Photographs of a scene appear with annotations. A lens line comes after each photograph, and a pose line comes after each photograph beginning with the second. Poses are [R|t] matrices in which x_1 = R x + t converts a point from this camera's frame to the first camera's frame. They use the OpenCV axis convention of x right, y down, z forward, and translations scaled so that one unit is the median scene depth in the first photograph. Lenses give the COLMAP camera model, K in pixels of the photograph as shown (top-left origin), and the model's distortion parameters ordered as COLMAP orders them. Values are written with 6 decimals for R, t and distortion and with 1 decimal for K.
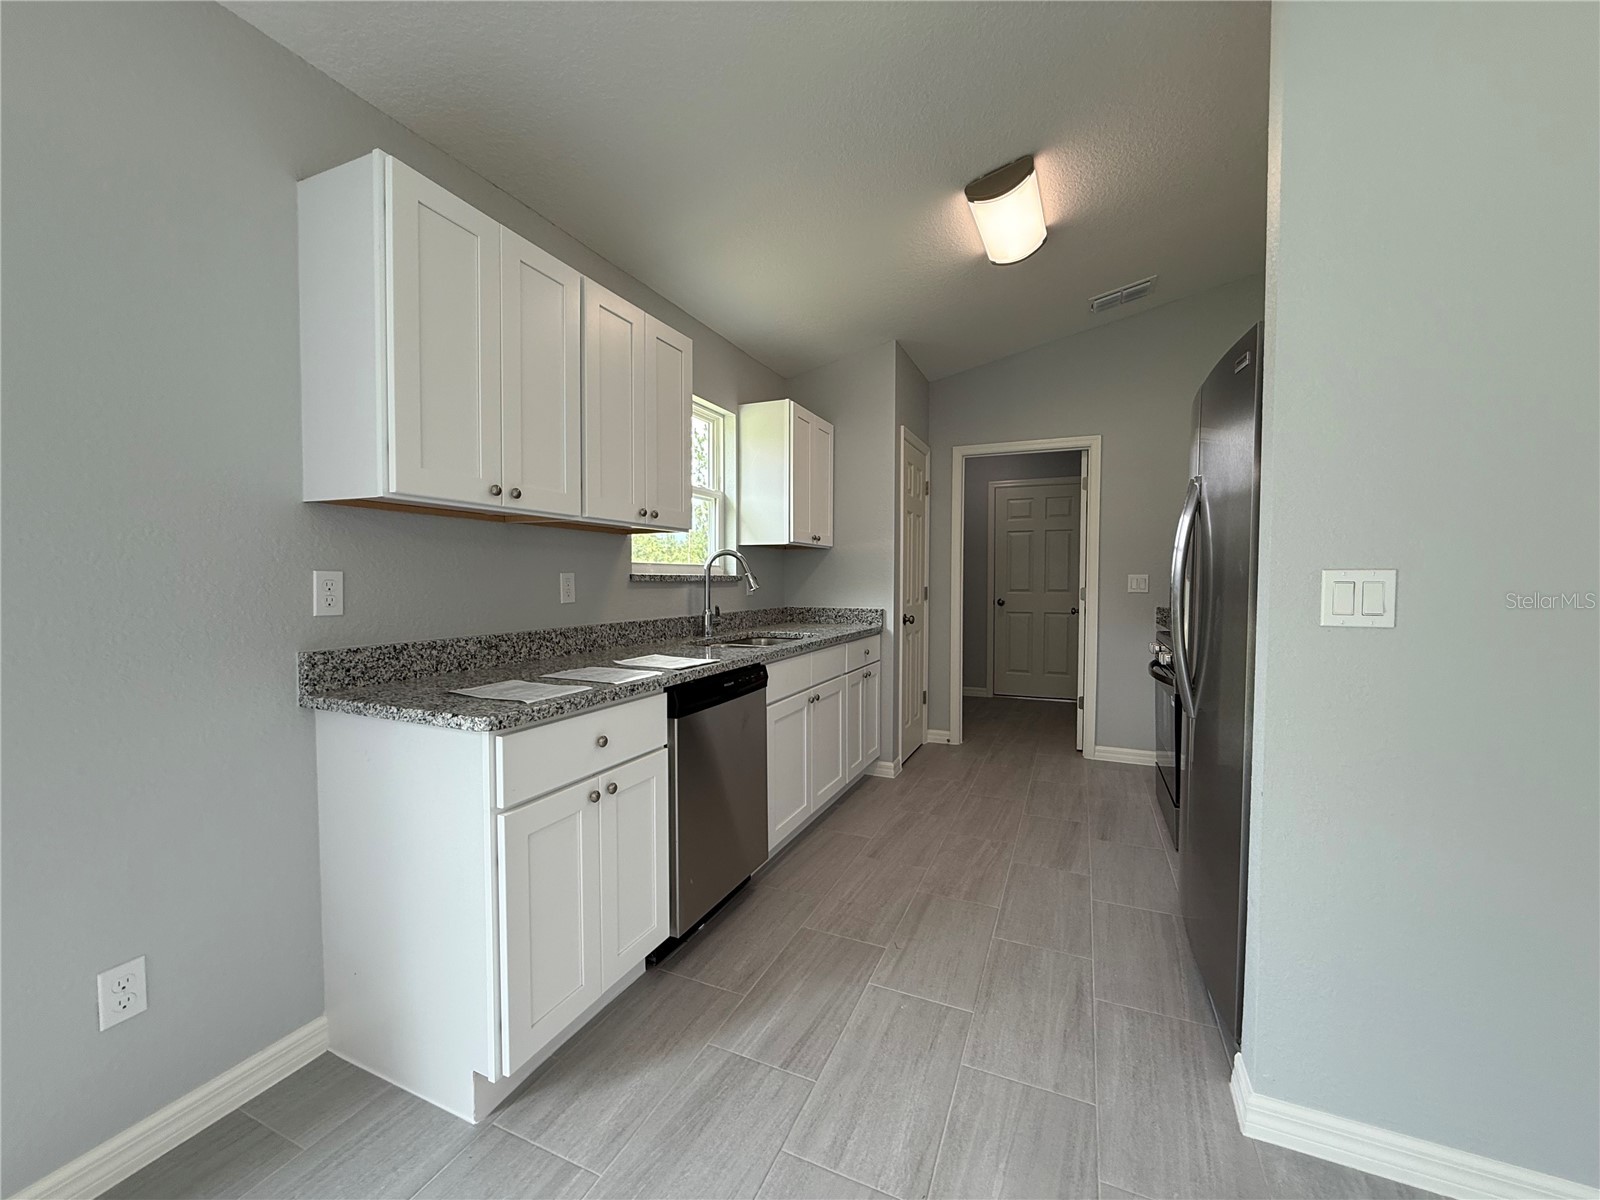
lens RADIAL K [[639.9, 0, 795.4], [0, 639.9, 602.4], [0, 0, 1]] dist [-0.000218, 0.000329]
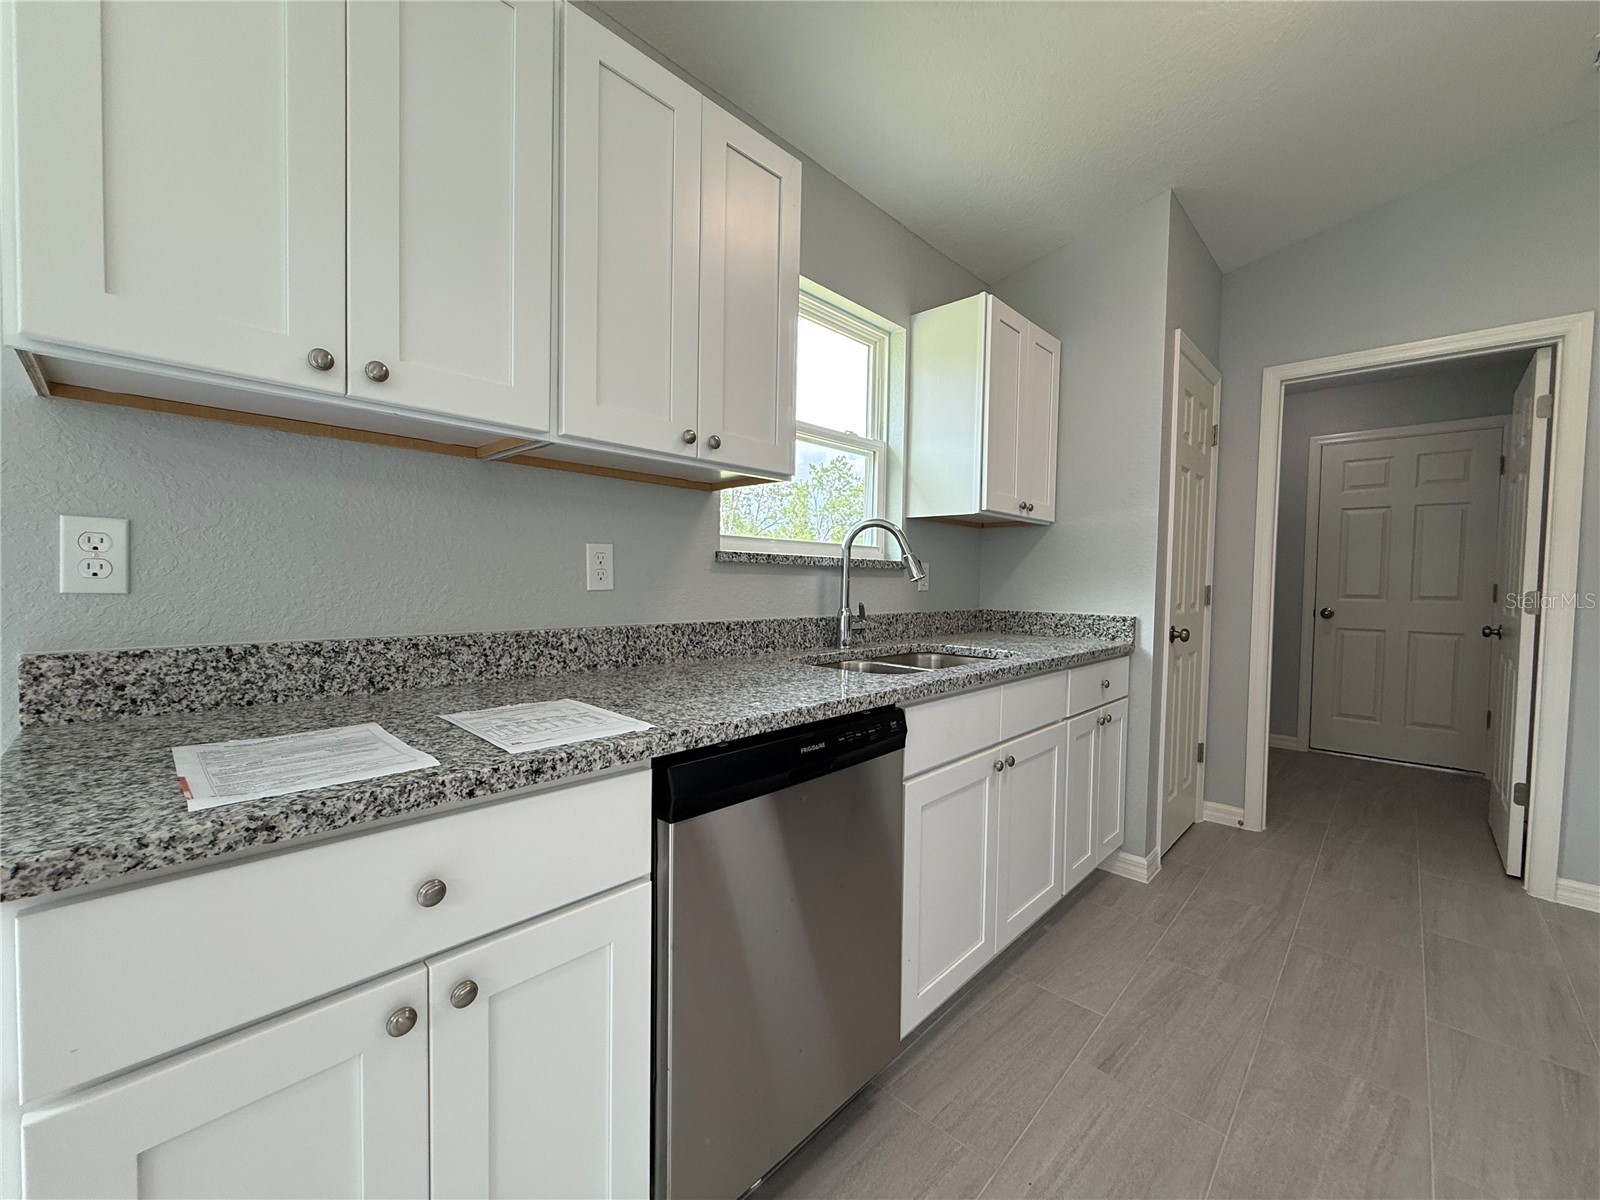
lens RADIAL K [[639.9, 0, 795.4], [0, 639.9, 602.4], [0, 0, 1]] dist [-0.000218, 0.000329]
pose [[0.940792, 0.026970, -0.337910, 0.041005], [-0.028086, 0.999604, 0.001589, 0.005355], [0.337820, 0.007995, 0.941177, 0.354276]]
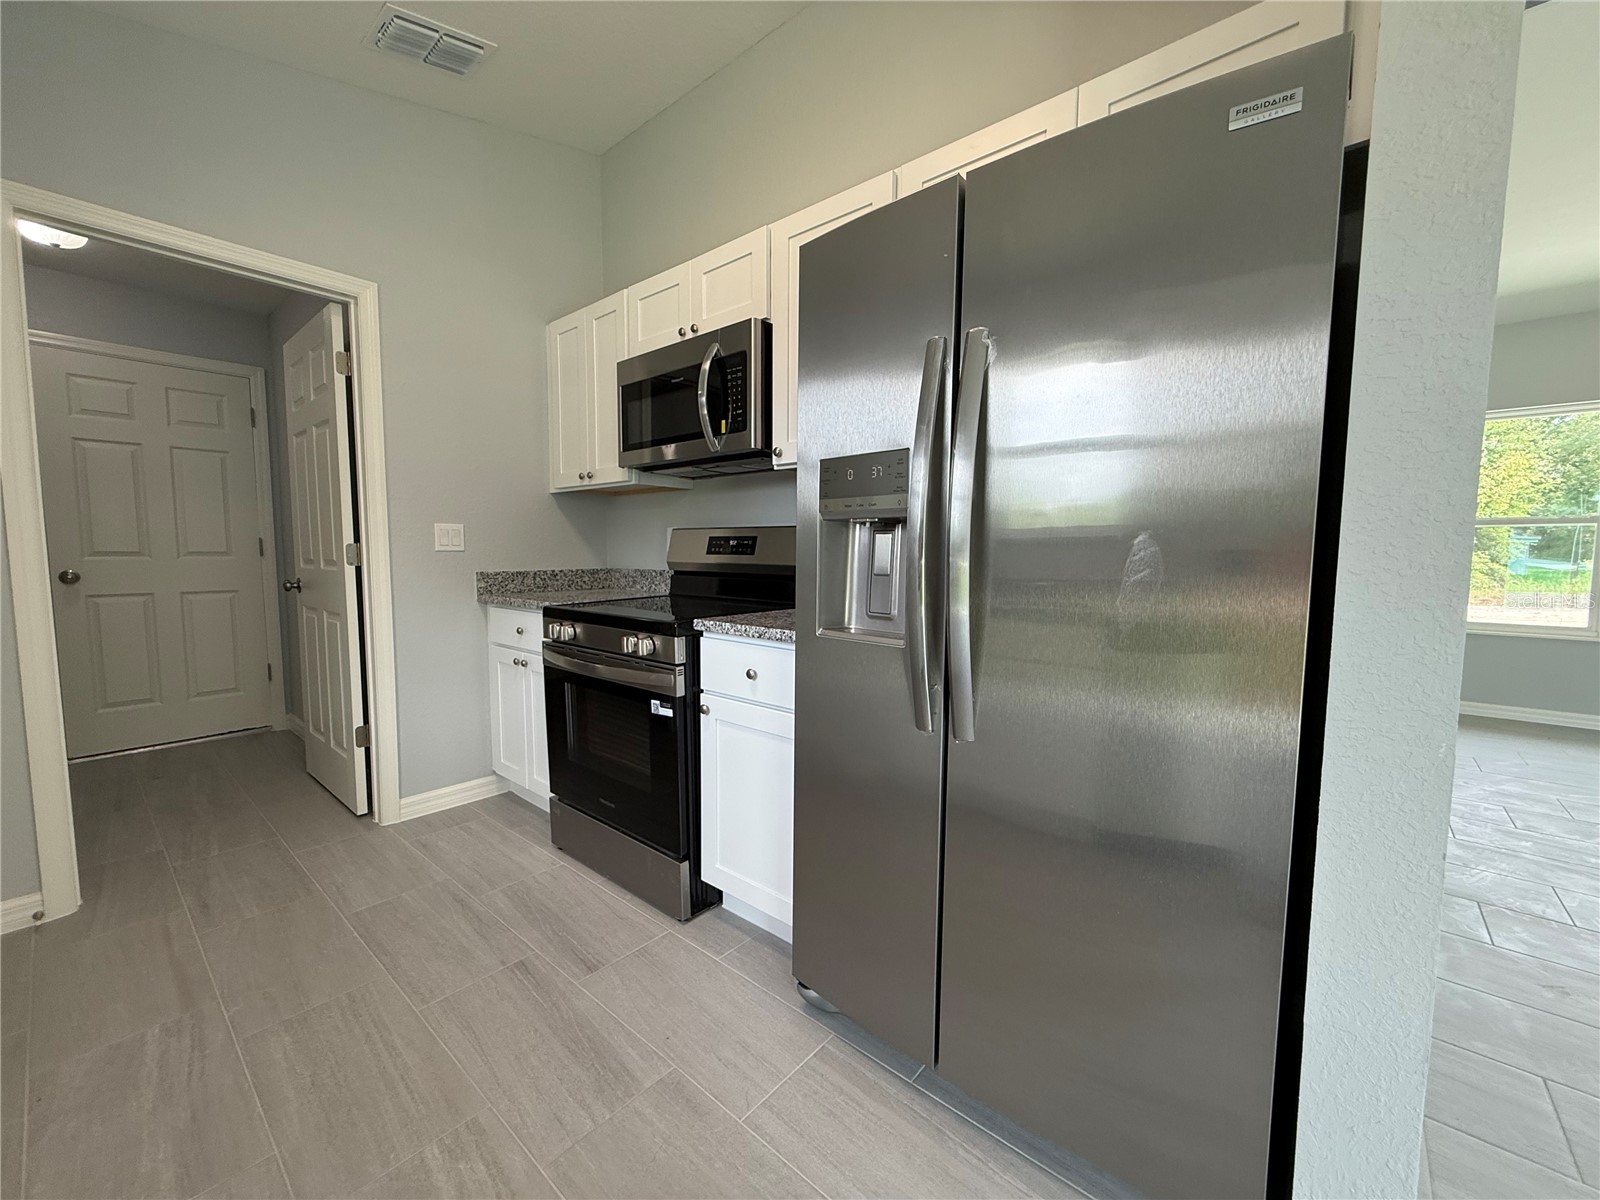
lens RADIAL K [[639.9, 0, 795.4], [0, 639.9, 602.4], [0, 0, 1]] dist [-0.000218, 0.000329]
pose [[0.290698, -0.078012, 0.953629, 0.005845], [0.031102, 0.996914, 0.072072, 0.001180], [-0.956309, 0.008709, 0.292227, 0.626686]]
